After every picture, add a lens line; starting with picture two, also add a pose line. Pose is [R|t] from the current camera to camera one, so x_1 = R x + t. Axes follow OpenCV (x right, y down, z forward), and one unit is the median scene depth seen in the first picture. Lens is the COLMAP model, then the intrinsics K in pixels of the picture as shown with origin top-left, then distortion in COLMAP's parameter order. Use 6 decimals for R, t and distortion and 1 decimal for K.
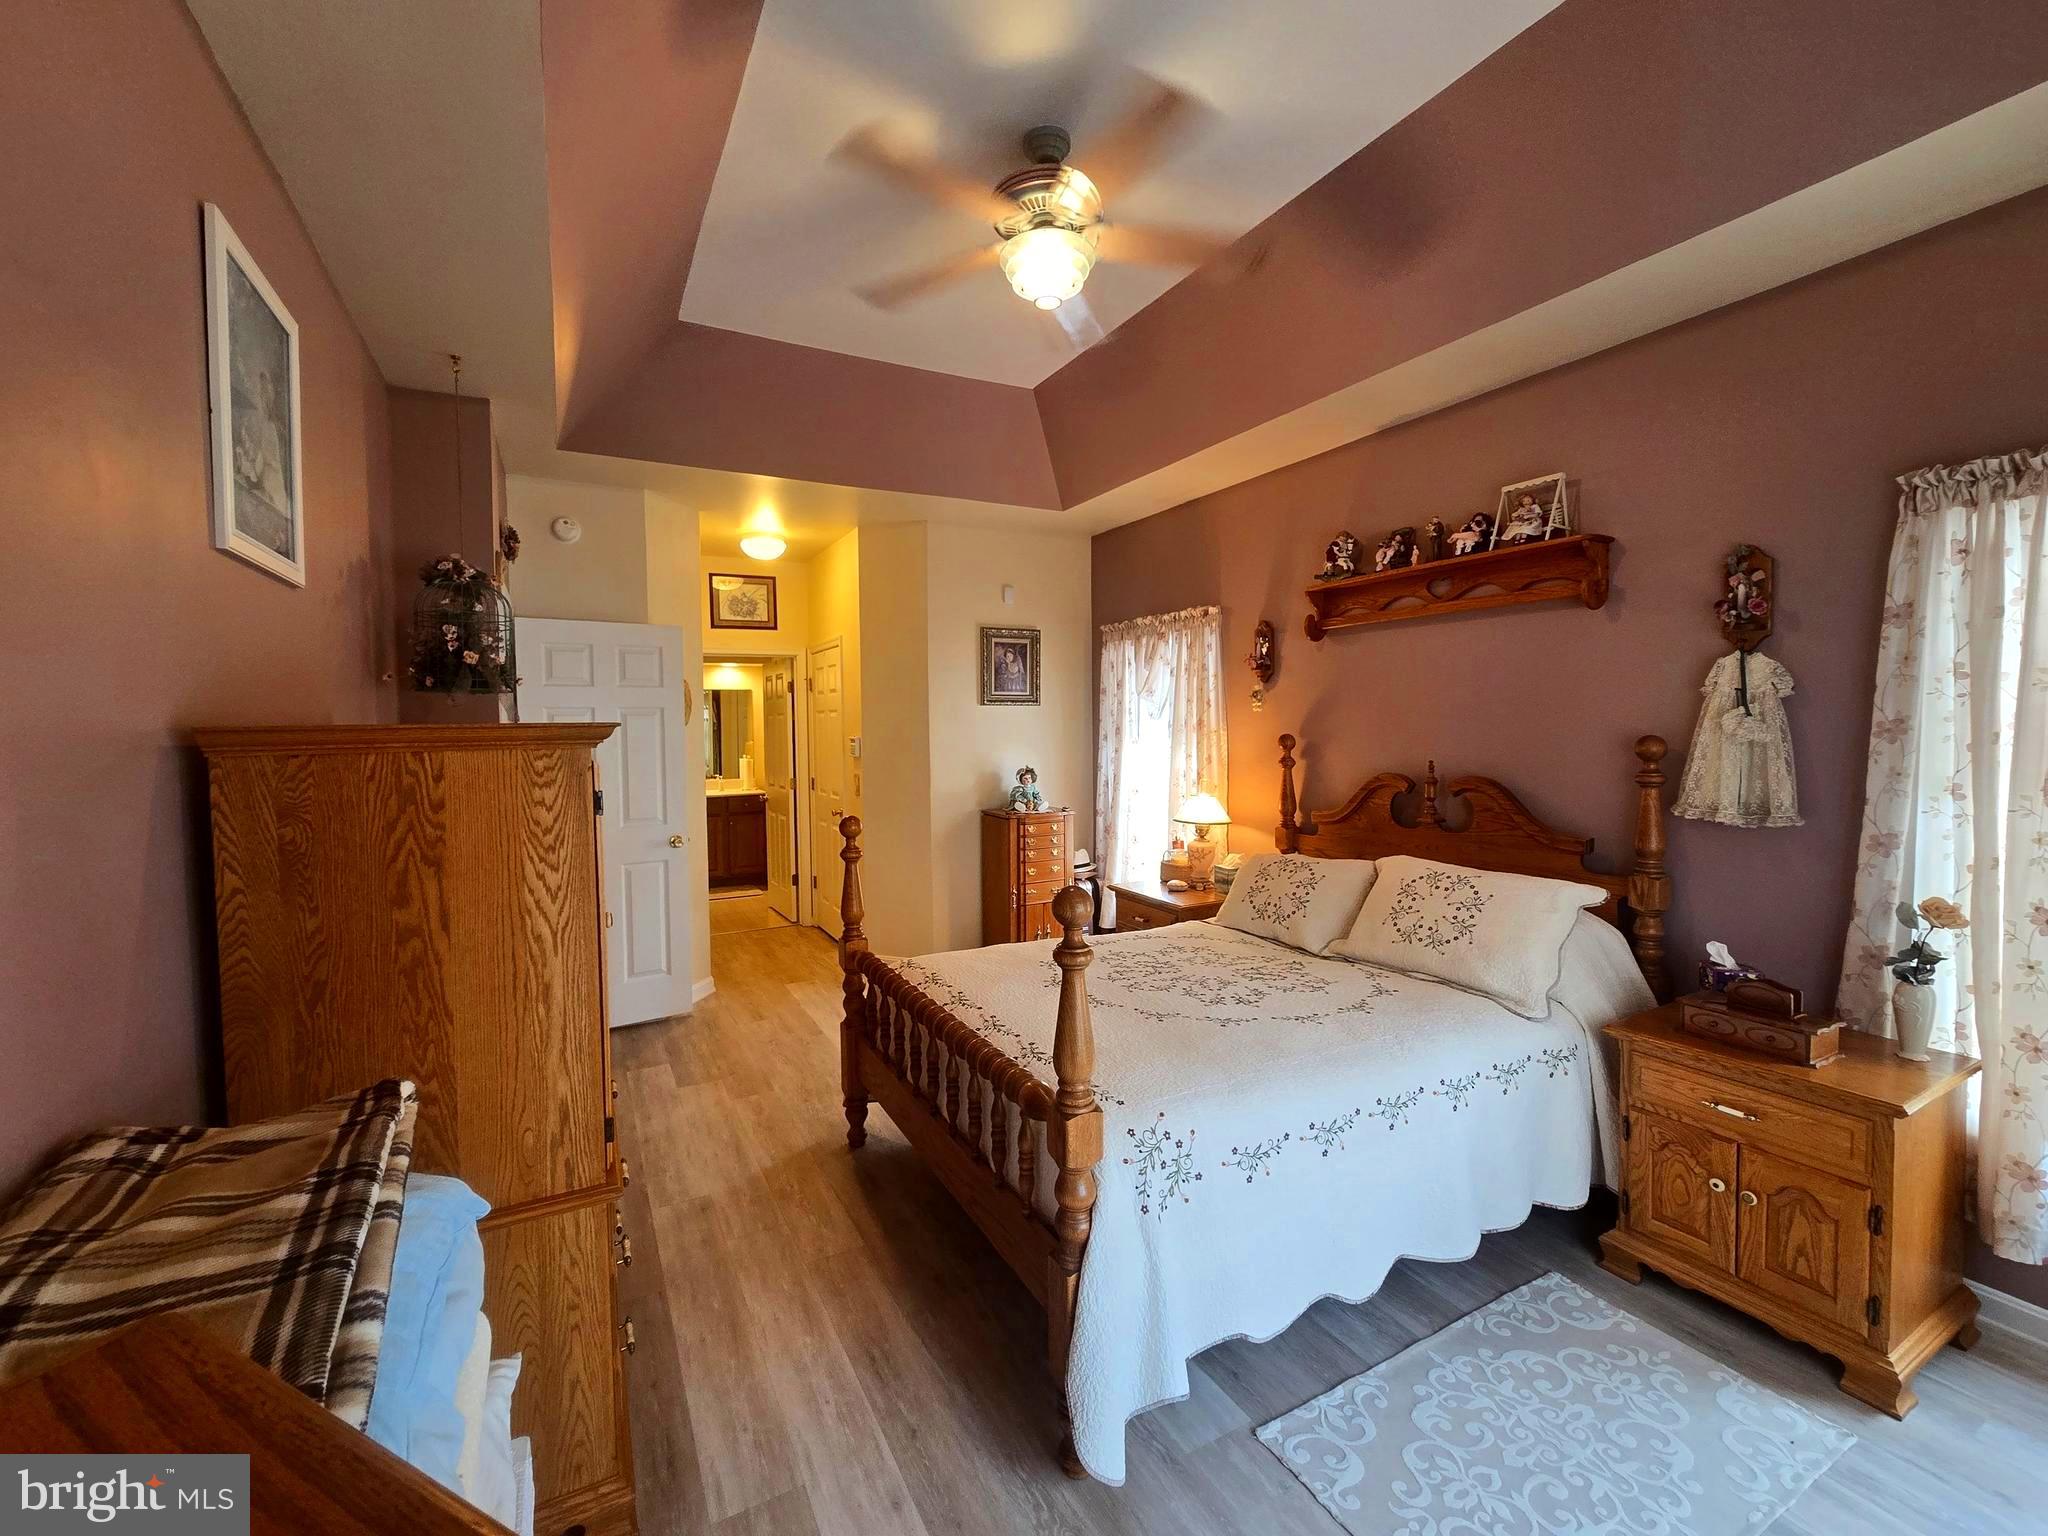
lens RADIAL K [[840.8, 0, 1019.2], [0, 840.8, 761.4], [0, 0, 1]] dist [-0.001297, 0.000756]
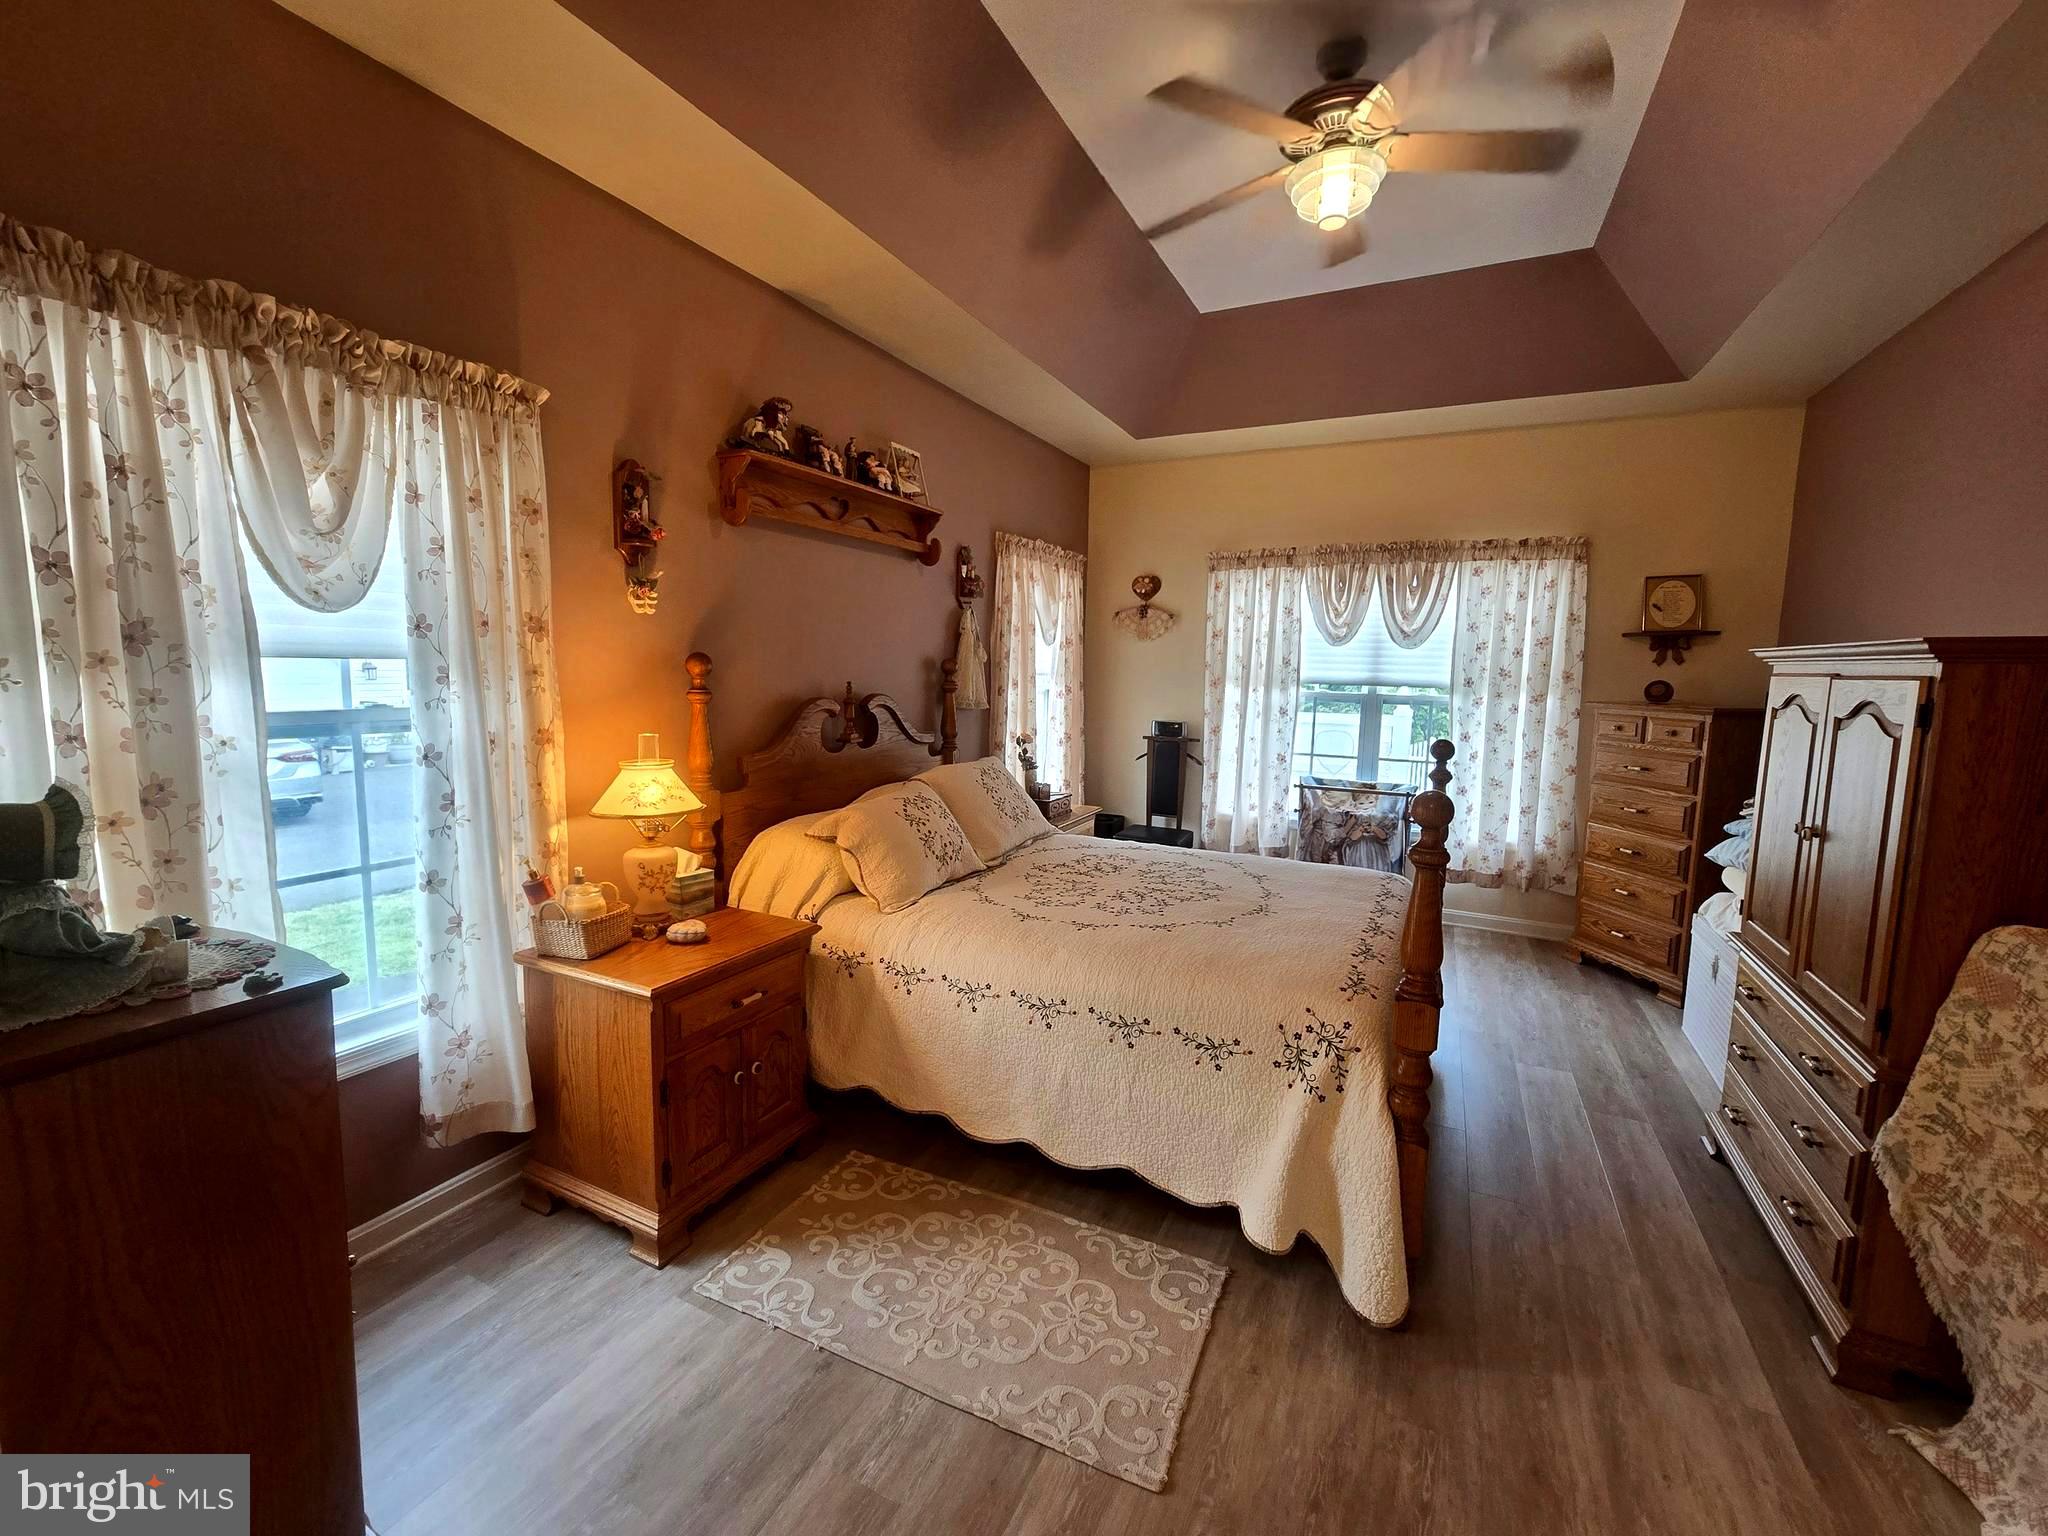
lens RADIAL K [[840.8, 0, 1024.1], [0, 840.8, 754.3], [0, 0, 1]] dist [-0.001297, 0.000756]
pose [[-0.574339, -0.097024, 0.812847, -0.396563], [0.023591, 0.990577, 0.134908, -0.037355], [-0.818277, 0.096658, -0.566639, 1.218969]]
